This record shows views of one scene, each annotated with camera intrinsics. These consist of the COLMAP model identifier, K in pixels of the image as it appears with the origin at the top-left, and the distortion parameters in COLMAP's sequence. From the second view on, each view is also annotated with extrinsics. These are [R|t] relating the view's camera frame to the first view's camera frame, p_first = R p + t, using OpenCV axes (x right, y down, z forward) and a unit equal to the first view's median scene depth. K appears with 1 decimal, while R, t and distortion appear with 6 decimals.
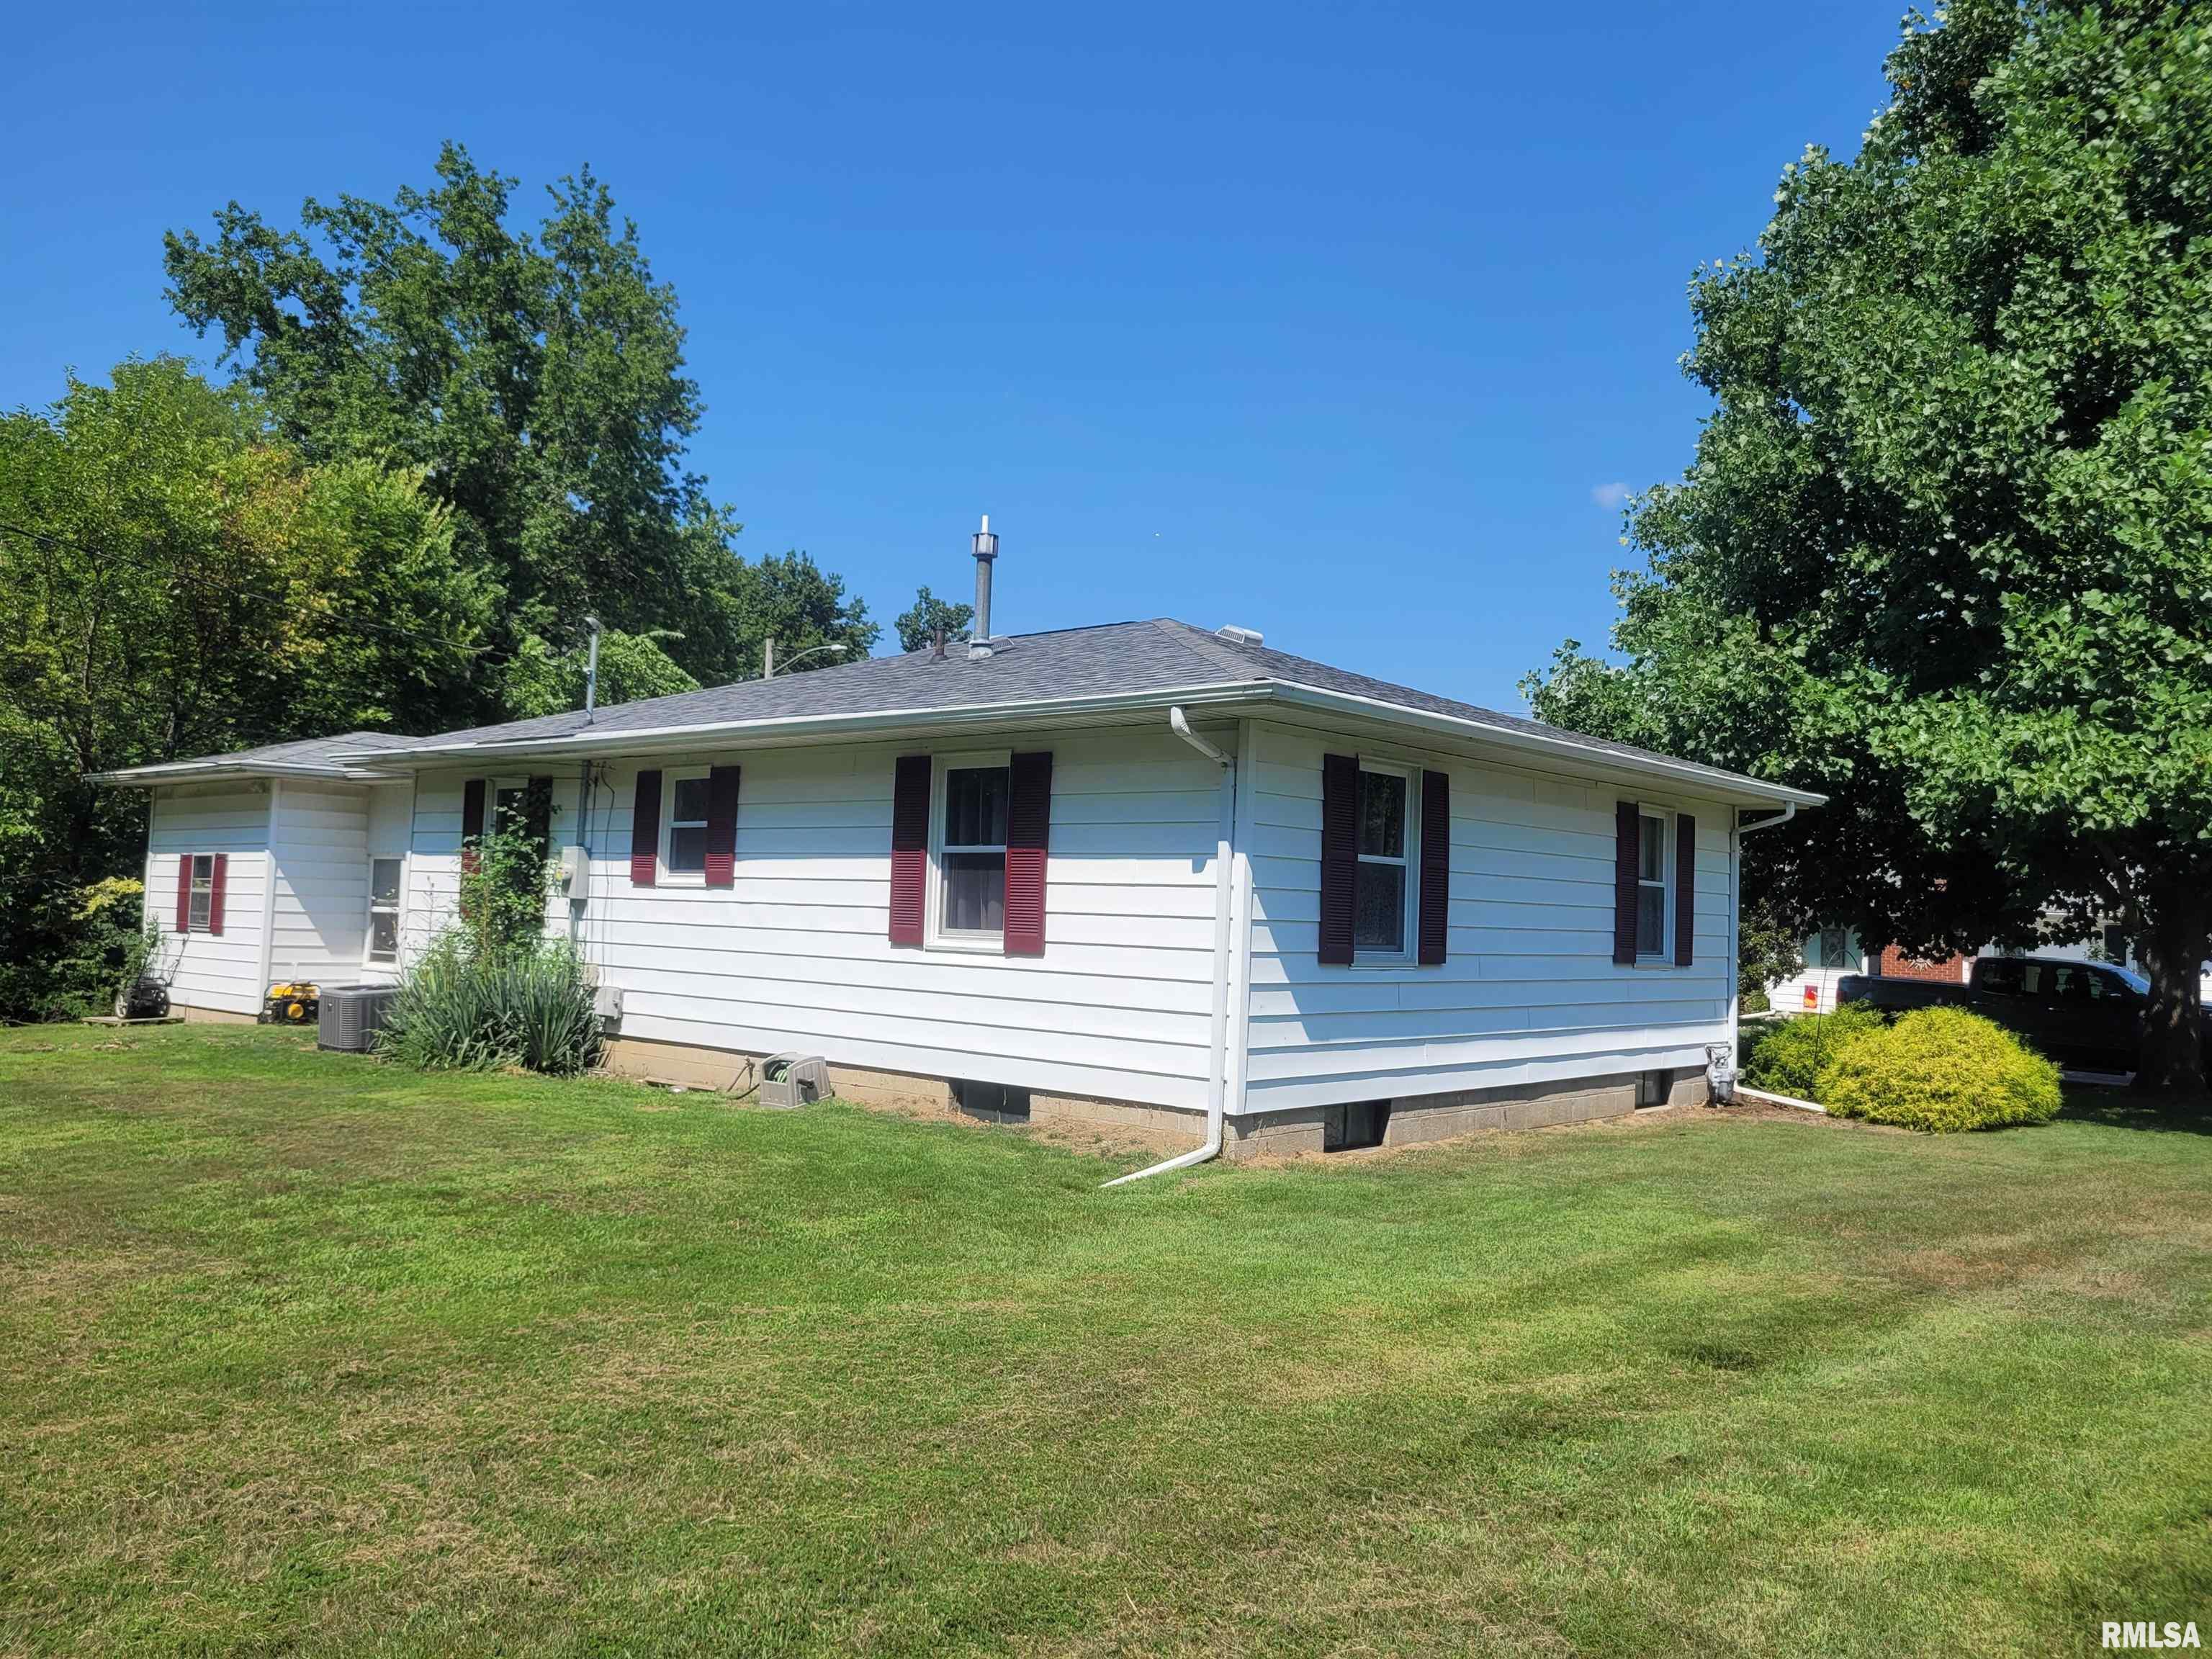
lens RADIAL K [[1631.6, 0, 1106.0], [0, 1631.6, 829.5], [0, 0, 1]] dist [0.063819, -0.045292]
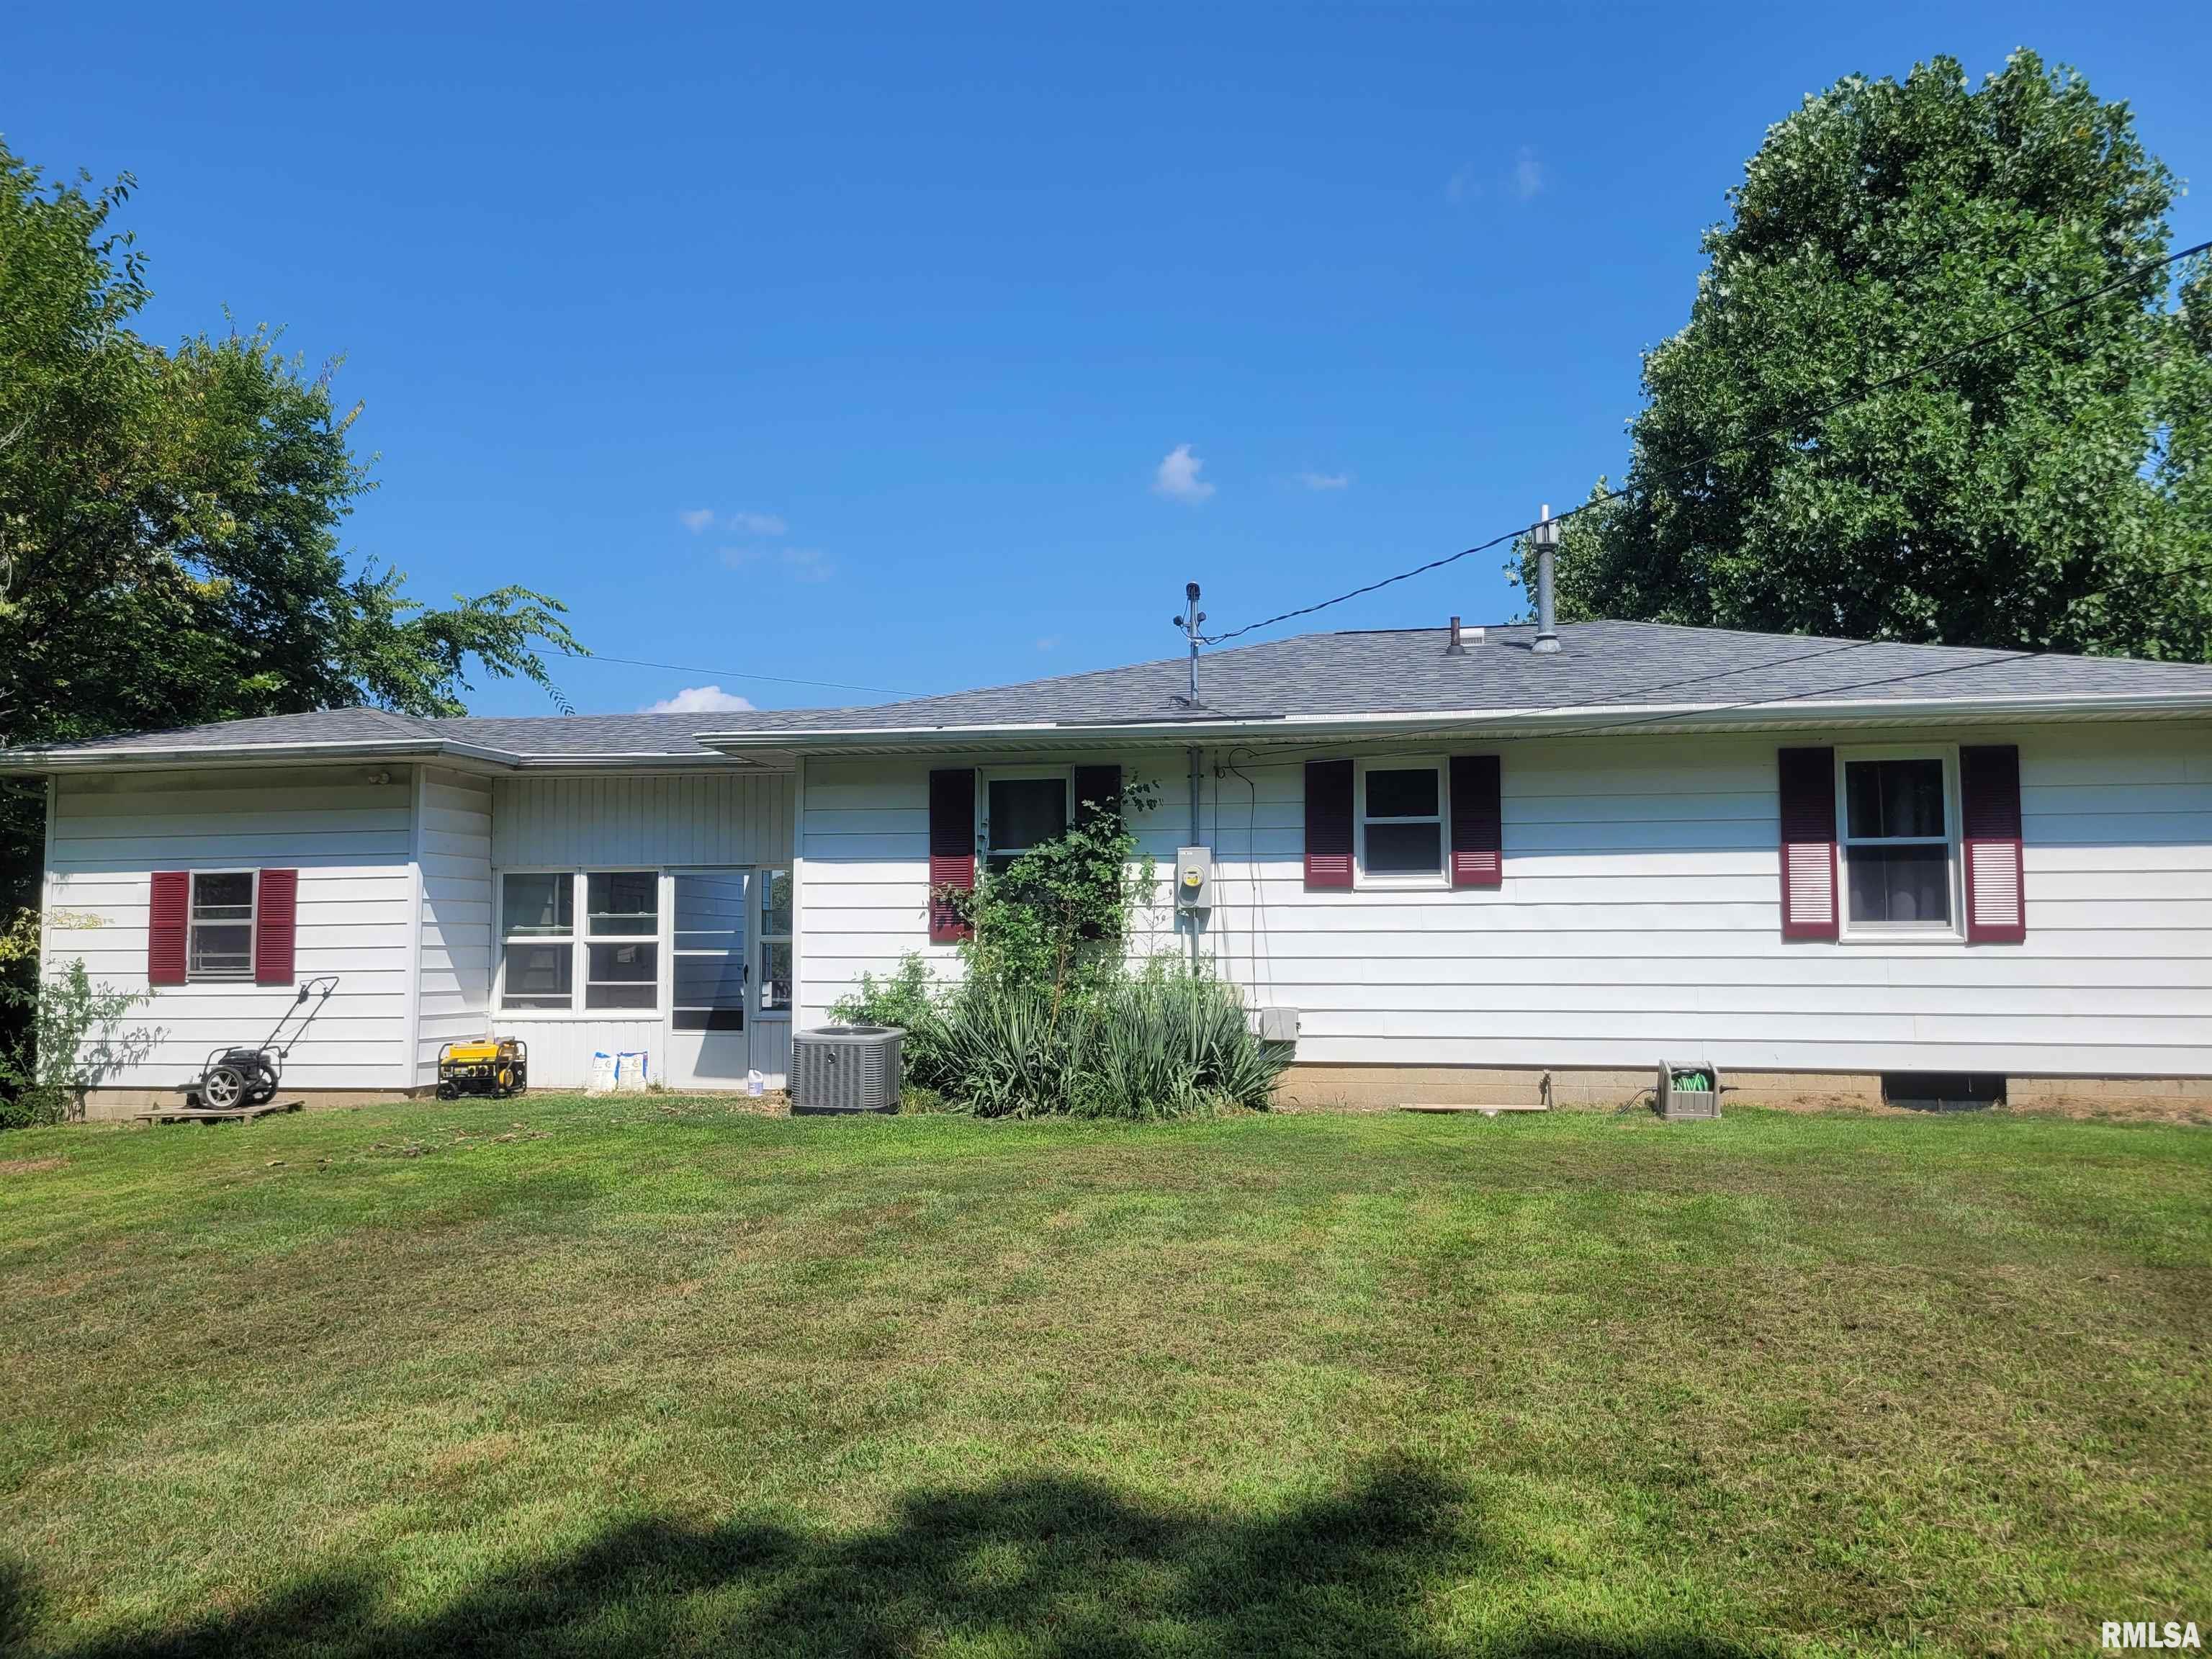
lens RADIAL K [[1631.6, 0, 1106.0], [0, 1631.6, 829.5], [0, 0, 1]] dist [0.063819, -0.045292]
pose [[0.865888, -0.004490, 0.500218, -0.815255], [0.007476, 0.999964, -0.003965, 0.004096], [-0.500182, 0.007173, 0.865891, 0.291848]]
